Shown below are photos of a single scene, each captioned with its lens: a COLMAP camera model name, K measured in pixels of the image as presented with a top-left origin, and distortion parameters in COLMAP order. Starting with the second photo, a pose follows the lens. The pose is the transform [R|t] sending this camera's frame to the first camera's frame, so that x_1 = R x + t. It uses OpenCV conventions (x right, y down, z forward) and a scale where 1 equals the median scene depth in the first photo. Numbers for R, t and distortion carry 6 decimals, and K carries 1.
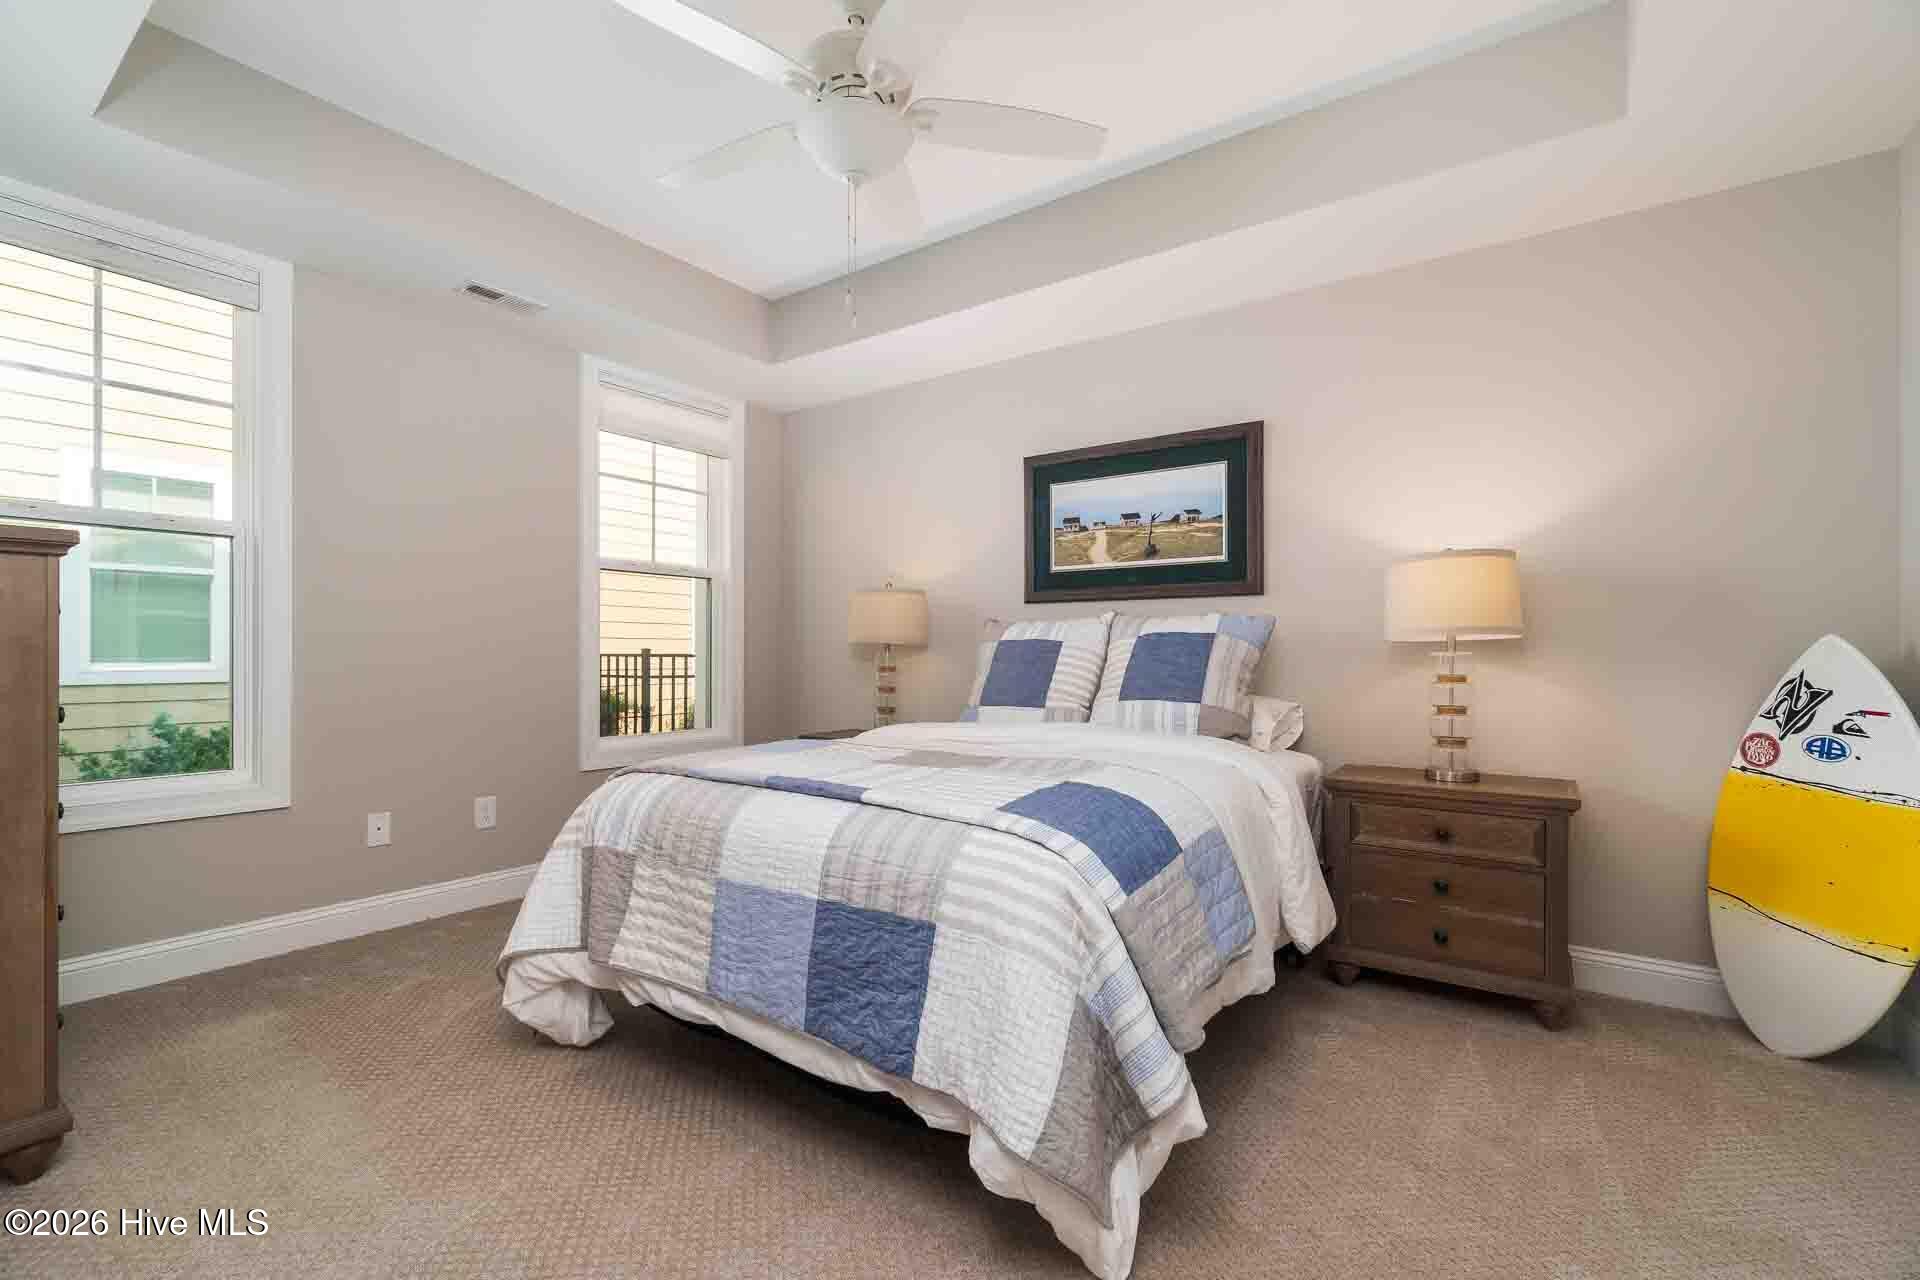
lens RADIAL K [[829.3, 0, 963.5], [0, 829.3, 637.3], [0, 0, 1]] dist [-0.003755, 0.000404]
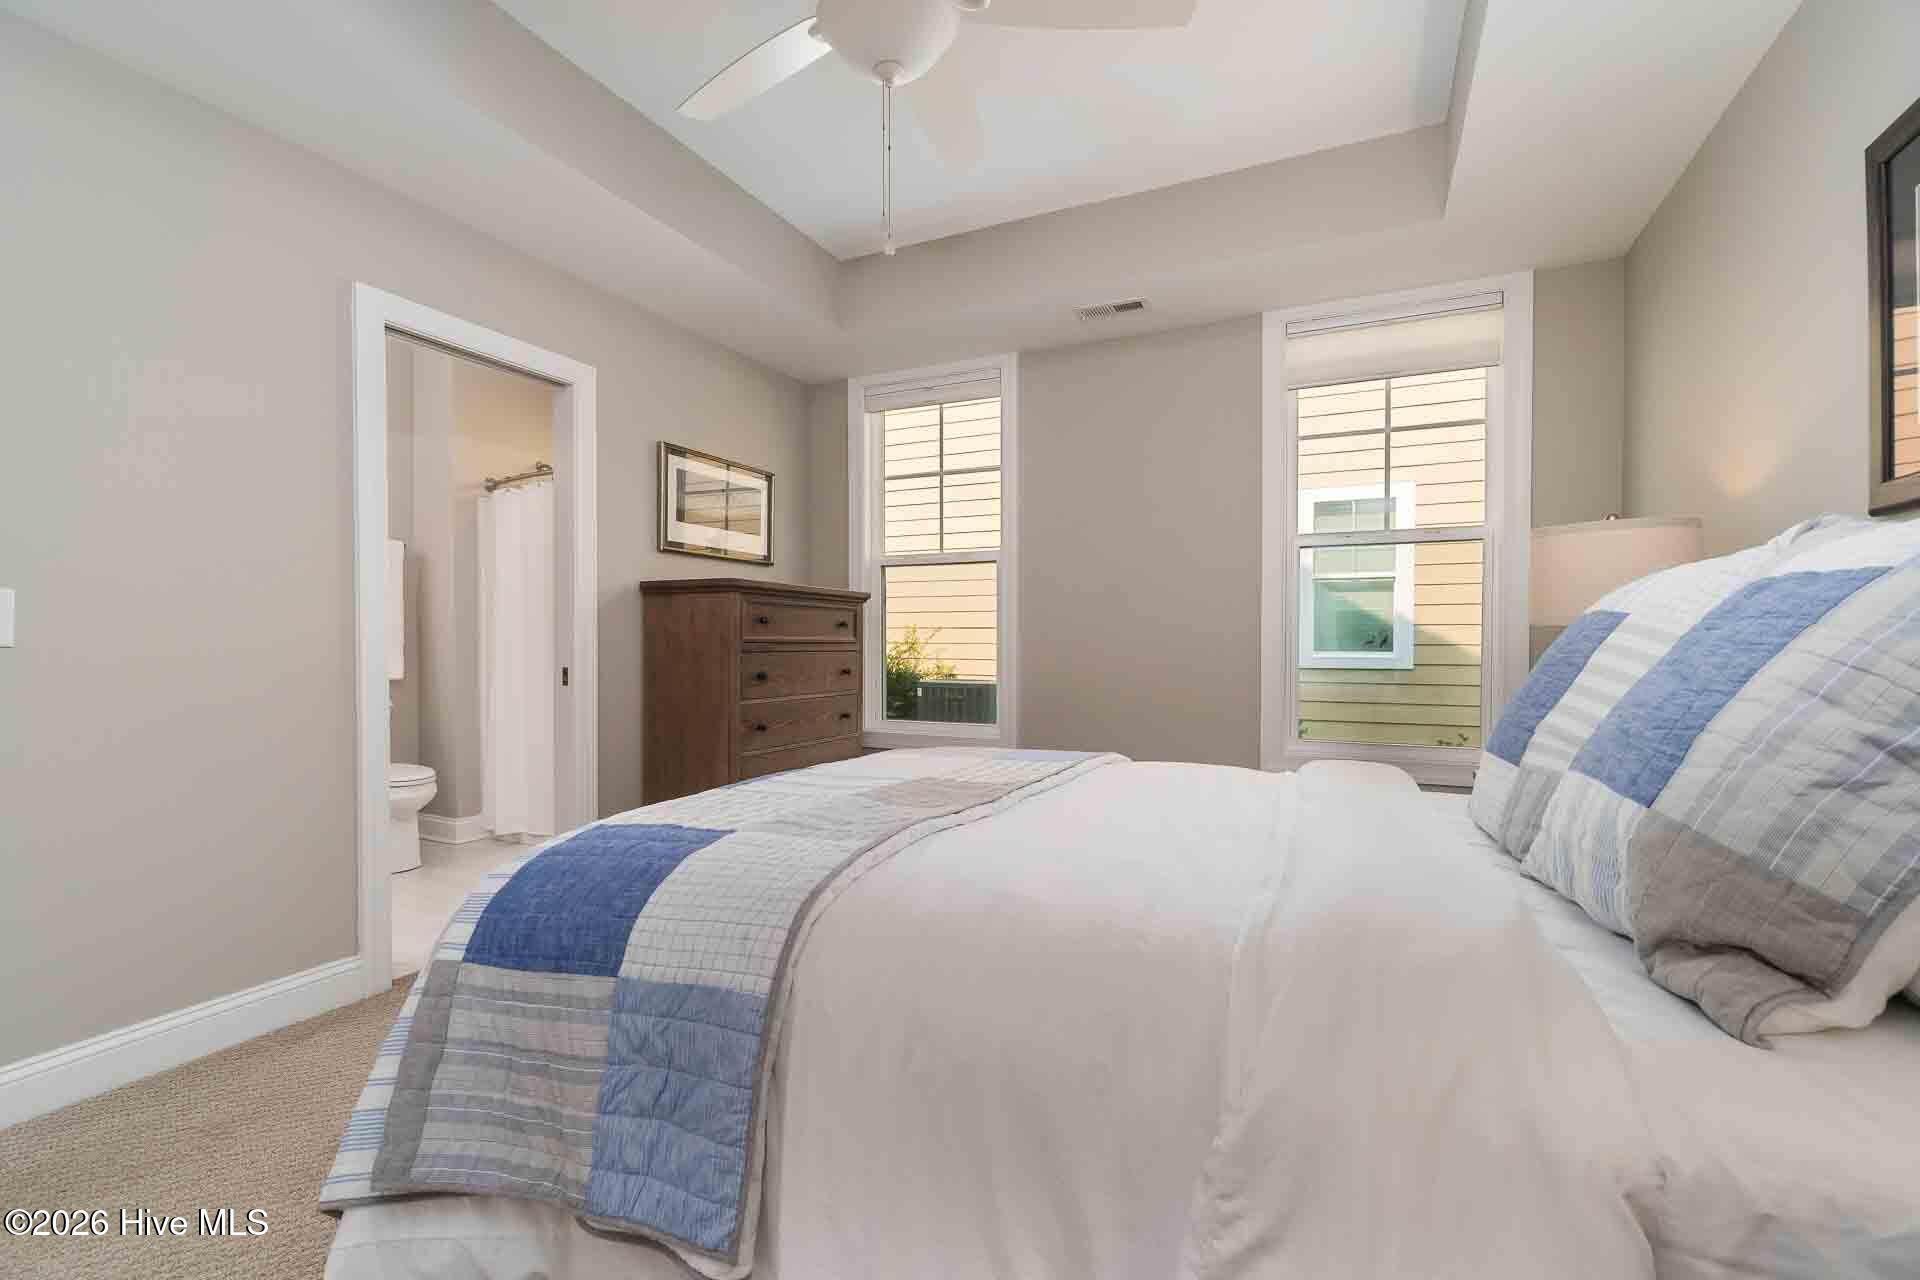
lens RADIAL K [[829.3, 0, 956.5], [0, 829.3, 651.1], [0, 0, 1]] dist [-0.003755, 0.000404]
pose [[0.199292, 0.009051, -0.979898, 0.484159], [0.018910, 0.999736, 0.013080, 0.013778], [0.979758, -0.021137, 0.199069, 0.643249]]
